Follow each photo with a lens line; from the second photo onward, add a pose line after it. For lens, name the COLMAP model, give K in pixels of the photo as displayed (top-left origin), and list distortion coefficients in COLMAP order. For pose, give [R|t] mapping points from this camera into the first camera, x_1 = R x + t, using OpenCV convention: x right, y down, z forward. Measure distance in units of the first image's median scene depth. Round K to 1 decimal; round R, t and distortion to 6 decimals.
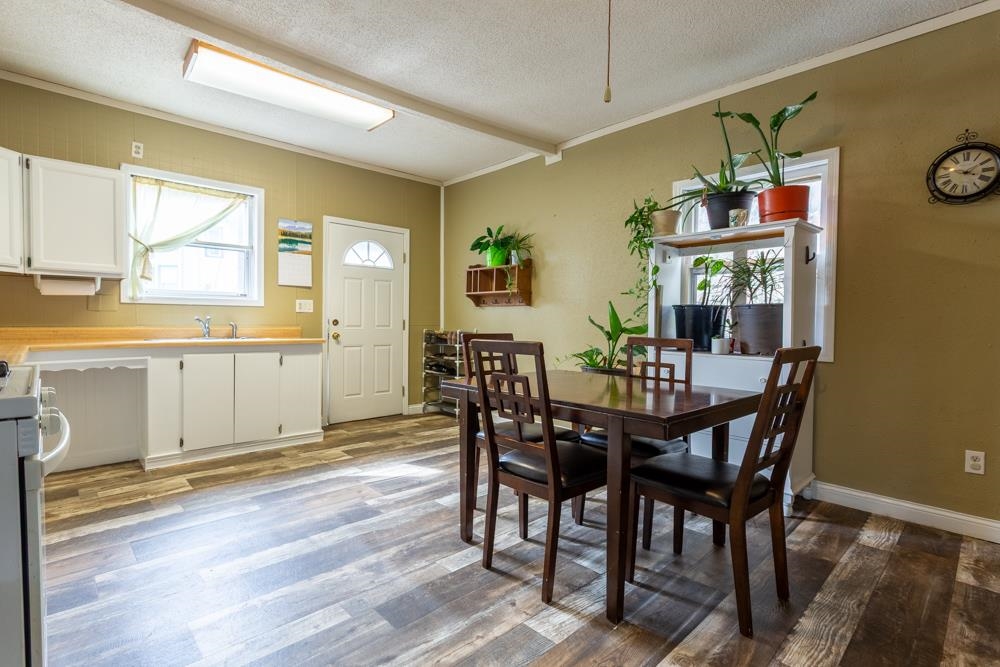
lens RADIAL K [[474.9, 0, 491.8], [0, 474.9, 331.4], [0, 0, 1]] dist [-0.000198, 0.000252]
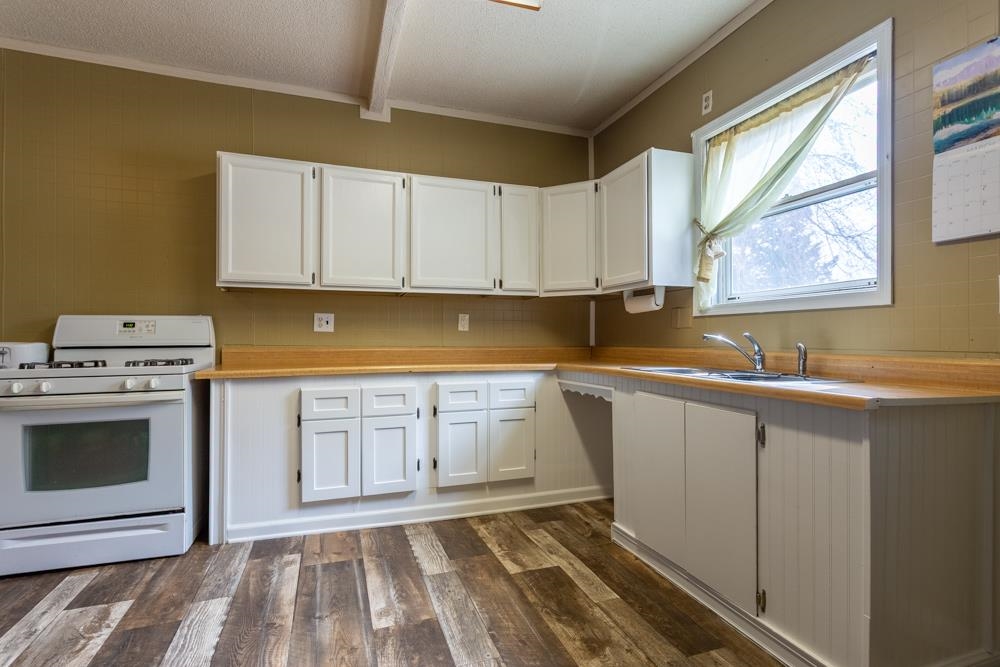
lens RADIAL K [[474.9, 0, 500.0], [0, 474.9, 331.2], [0, 0, 1]] dist [-0.000198, 0.000252]
pose [[-0.407254, -0.024647, -0.912983, 0.037011], [-0.030454, 0.999446, -0.013396, -0.022663], [0.912807, 0.022349, -0.407779, 1.299324]]
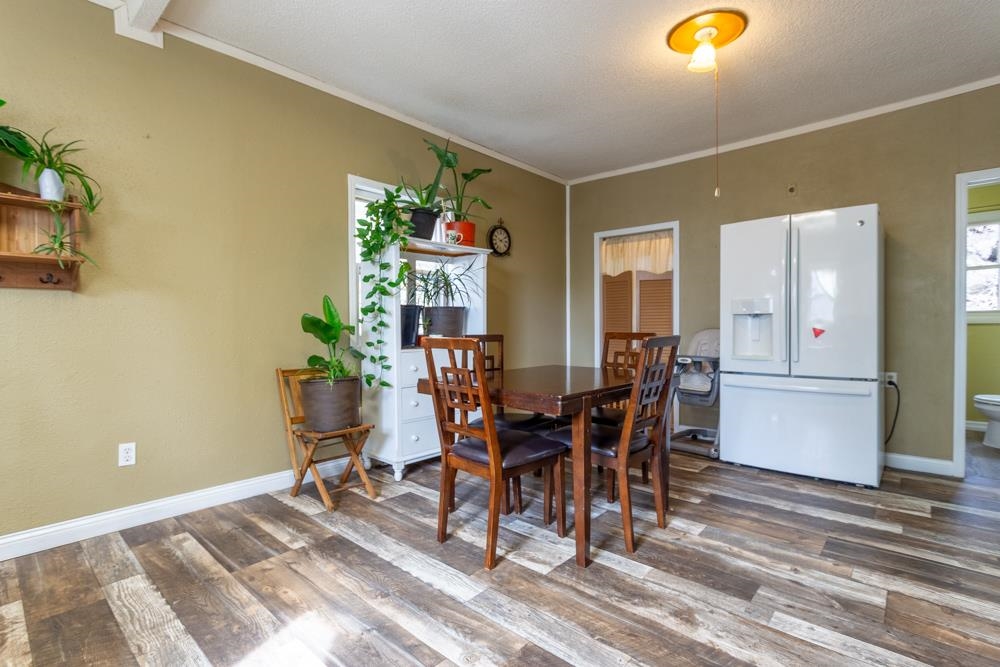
lens RADIAL K [[474.9, 0, 502.9], [0, 474.9, 317.6], [0, 0, 1]] dist [-0.000198, 0.000252]
pose [[-0.077453, 0.006686, 0.996974, -0.744965], [0.033580, 0.999428, -0.004093, -0.017342], [-0.996430, 0.033162, -0.077633, 0.970551]]
